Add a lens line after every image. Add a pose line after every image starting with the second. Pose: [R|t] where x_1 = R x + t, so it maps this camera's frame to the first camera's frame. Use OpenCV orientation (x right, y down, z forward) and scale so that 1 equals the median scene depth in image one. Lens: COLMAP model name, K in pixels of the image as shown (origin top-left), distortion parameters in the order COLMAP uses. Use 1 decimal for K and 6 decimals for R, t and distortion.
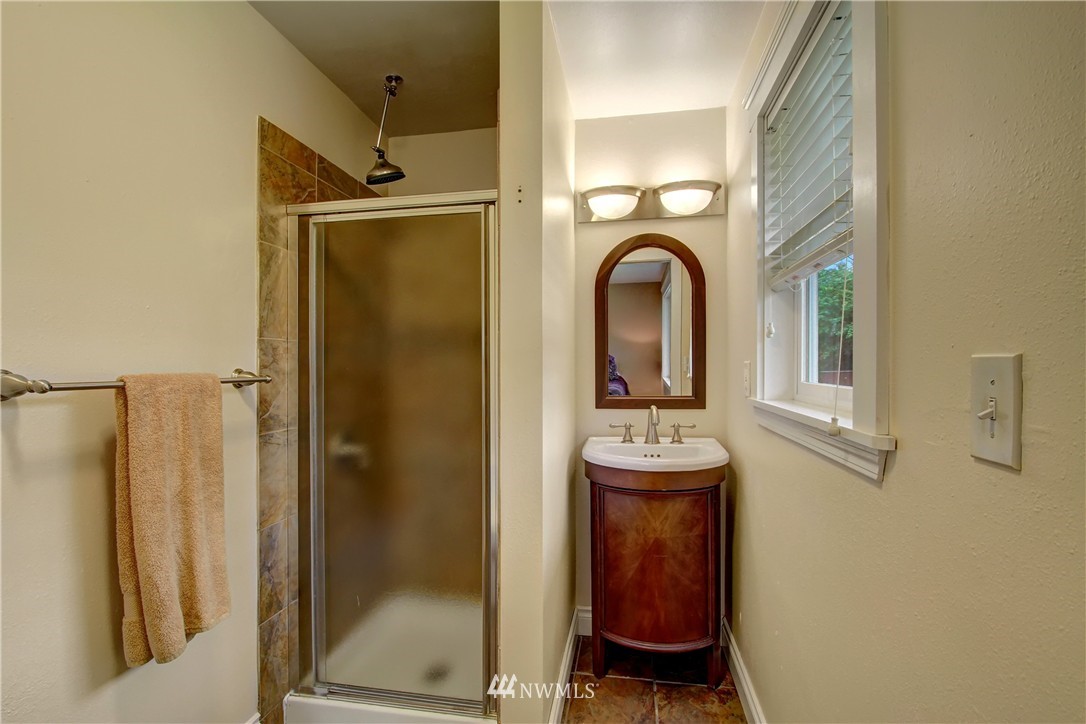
lens RADIAL K [[556.0, 0, 541.9], [0, 556.0, 365.0], [0, 0, 1]] dist [-0.032271, -0.000265]
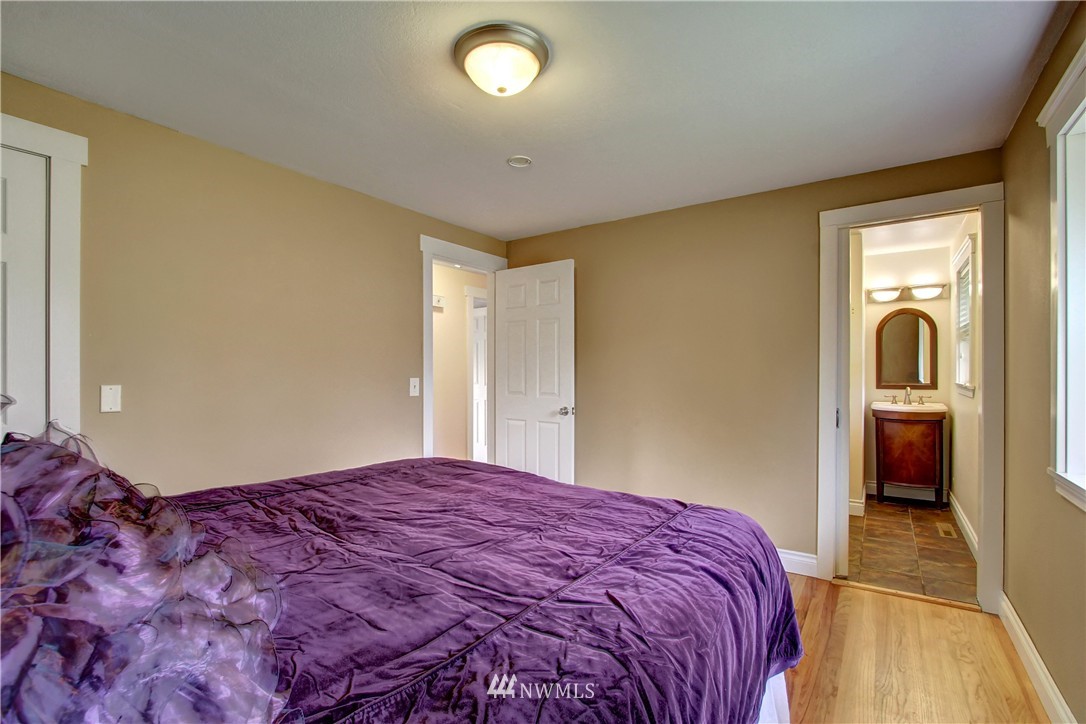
lens RADIAL K [[524.3, 0, 540.3], [0, 524.3, 364.6], [0, 0, 1]] dist [0.000379, -0.000344]
pose [[0.914311, 0.001962, -0.405008, -0.319528], [-0.003914, 0.999984, -0.003993, -0.002433], [0.404994, 0.005236, 0.914304, -1.642951]]
